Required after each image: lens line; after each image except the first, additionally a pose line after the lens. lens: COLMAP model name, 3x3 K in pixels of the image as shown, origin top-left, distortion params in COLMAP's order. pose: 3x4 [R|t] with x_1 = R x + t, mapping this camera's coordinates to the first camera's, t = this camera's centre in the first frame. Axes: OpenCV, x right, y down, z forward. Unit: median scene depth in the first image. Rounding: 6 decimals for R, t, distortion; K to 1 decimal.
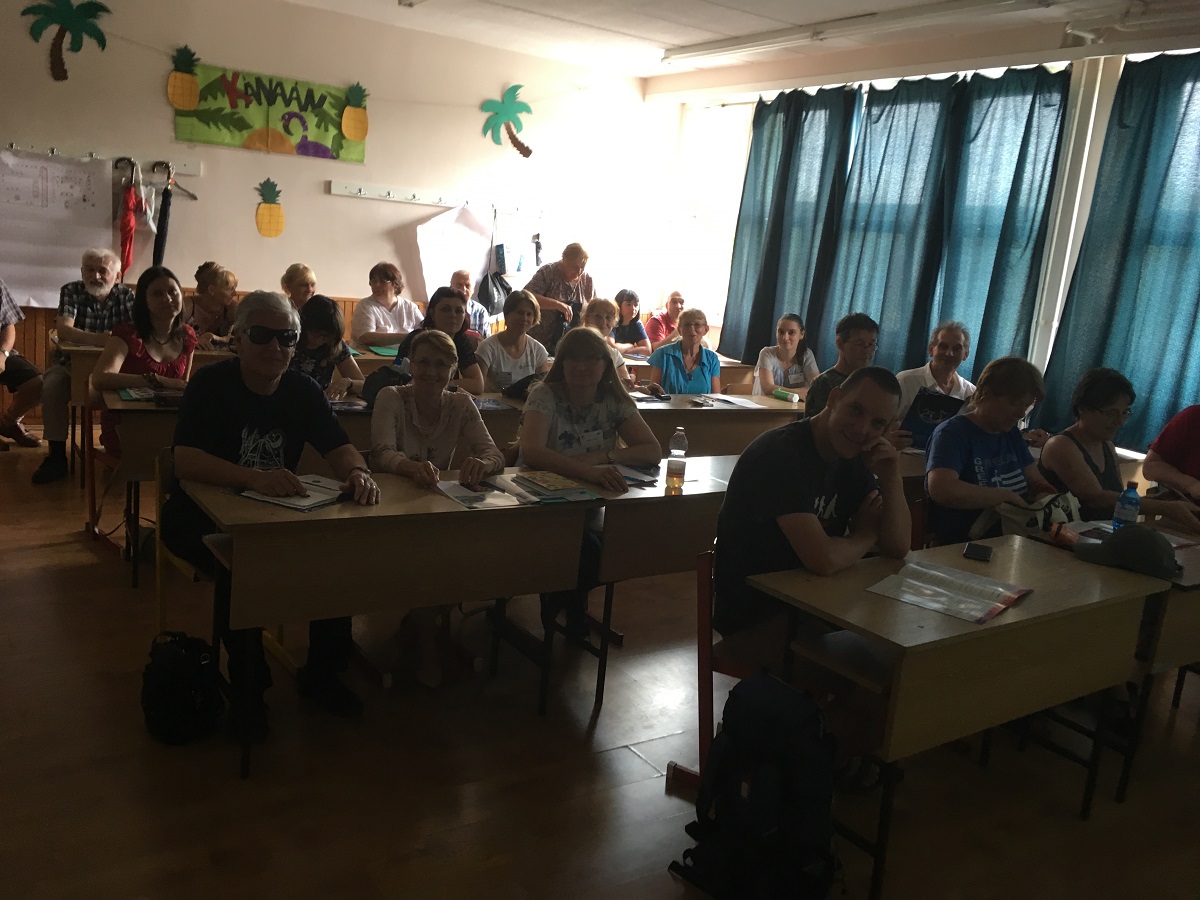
lens RADIAL K [[1019.8, 0, 604.5], [0, 1019.8, 449.1], [0, 0, 1]] dist [0.043827, -0.076931]
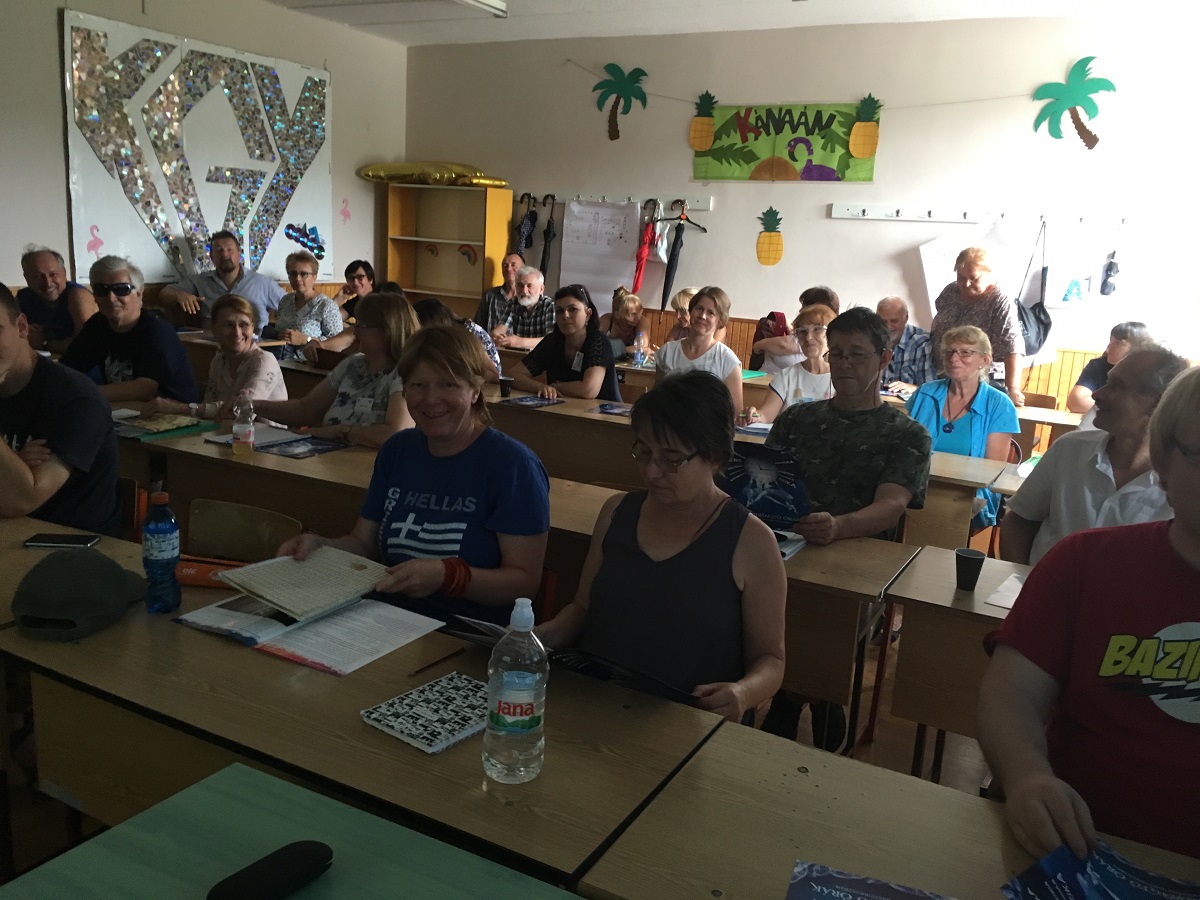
lens RADIAL K [[1019.8, 0, 603.2], [0, 1019.8, 456.6], [0, 0, 1]] dist [0.043827, -0.076931]
pose [[0.454263, 0.119615, -0.882801, 0.520230], [-0.186019, 0.981837, 0.037314, -0.030122], [0.871230, 0.147267, 0.468263, 0.426003]]
